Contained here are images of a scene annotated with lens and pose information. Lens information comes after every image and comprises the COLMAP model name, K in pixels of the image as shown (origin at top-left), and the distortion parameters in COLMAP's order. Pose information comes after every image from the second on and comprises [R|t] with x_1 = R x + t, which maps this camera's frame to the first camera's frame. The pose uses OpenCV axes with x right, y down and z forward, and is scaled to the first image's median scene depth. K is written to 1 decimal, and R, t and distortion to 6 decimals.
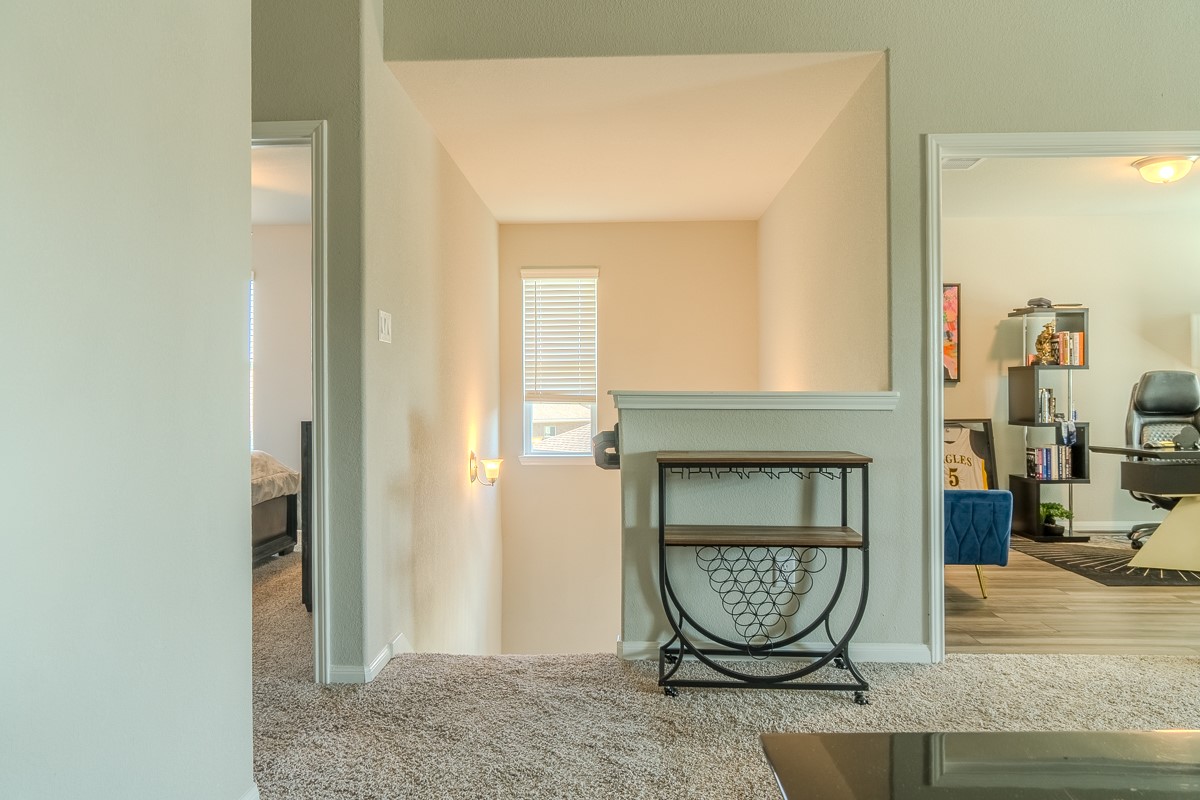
lens RADIAL K [[844.4, 0, 598.7], [0, 844.4, 398.1], [0, 0, 1]] dist [-0.006031, -0.002658]
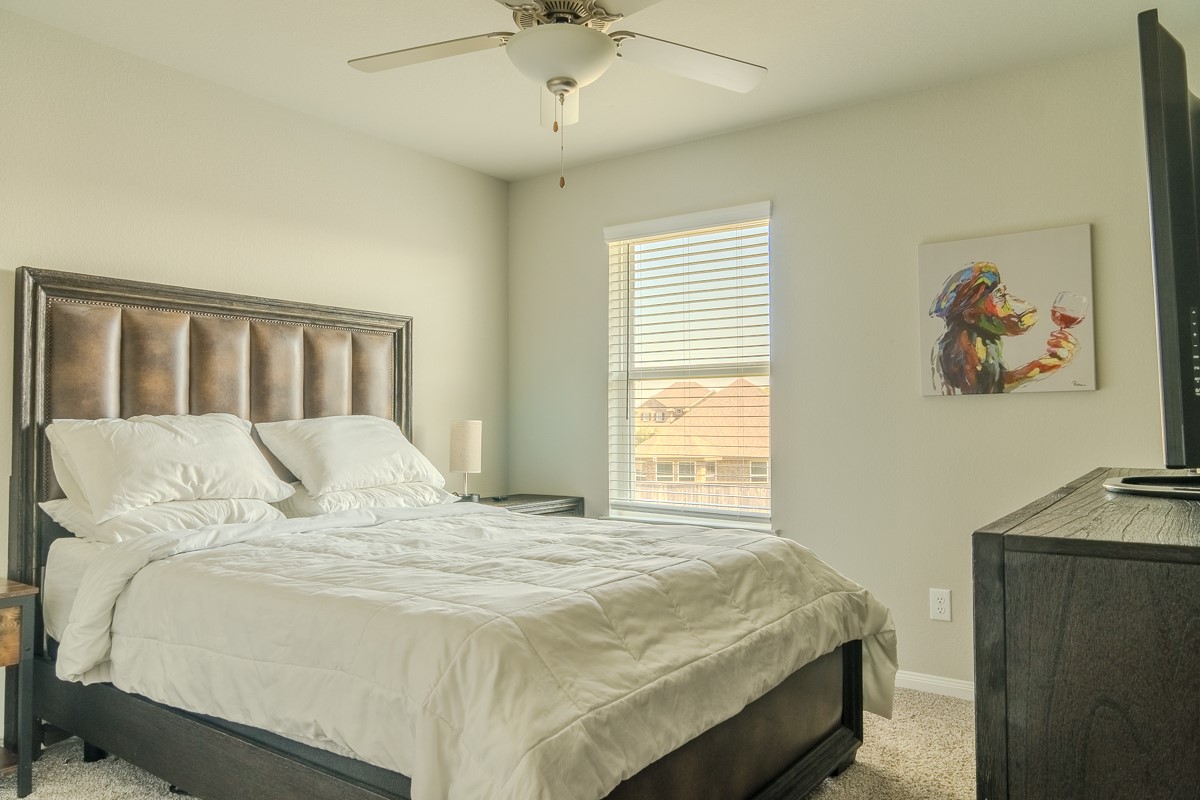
lens RADIAL K [[844.4, 0, 599.9], [0, 844.4, 400.4], [0, 0, 1]] dist [-0.006031, -0.002658]
pose [[0.833659, -0.016300, -0.552038, -0.233162], [-0.000216, 0.999555, -0.029840, -0.000560], [0.552279, 0.024996, 0.833285, 0.564646]]
